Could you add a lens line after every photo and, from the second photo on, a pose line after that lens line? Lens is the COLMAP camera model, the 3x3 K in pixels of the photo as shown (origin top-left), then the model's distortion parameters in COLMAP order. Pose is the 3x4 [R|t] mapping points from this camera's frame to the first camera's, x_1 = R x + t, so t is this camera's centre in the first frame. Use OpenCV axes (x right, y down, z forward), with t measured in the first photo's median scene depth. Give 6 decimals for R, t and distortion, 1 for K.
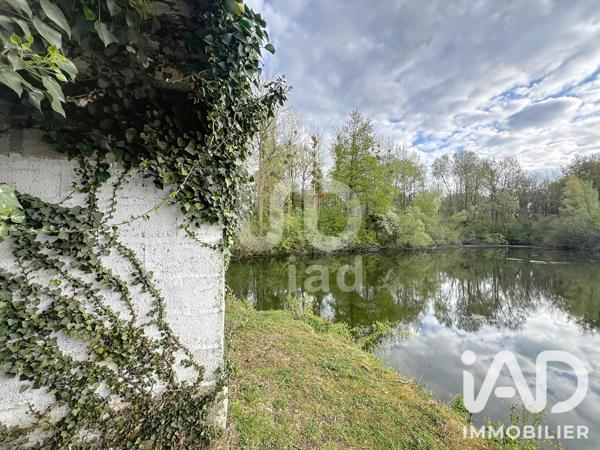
lens RADIAL K [[242.8, 0, 300.0], [0, 242.8, 225.0], [0, 0, 1]] dist [0.000812, 0.000078]
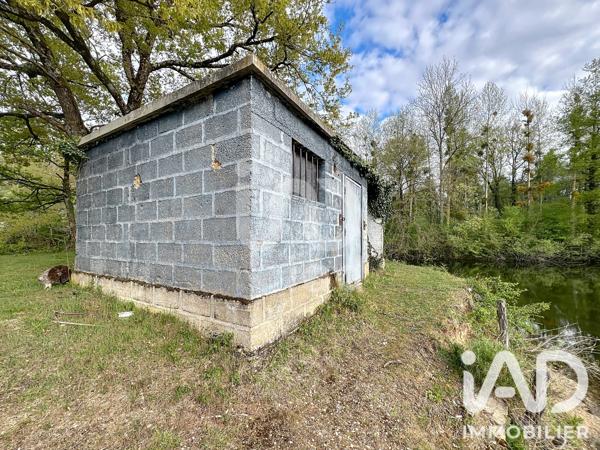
lens RADIAL K [[242.8, 0, 300.0], [0, 242.8, 225.0], [0, 0, 1]] dist [0.000812, 0.000078]
pose [[0.752485, -0.033953, -0.657734, 0.041142], [0.017610, 0.999350, -0.031440, 0.006888], [0.658374, 0.012075, 0.752594, -0.091843]]
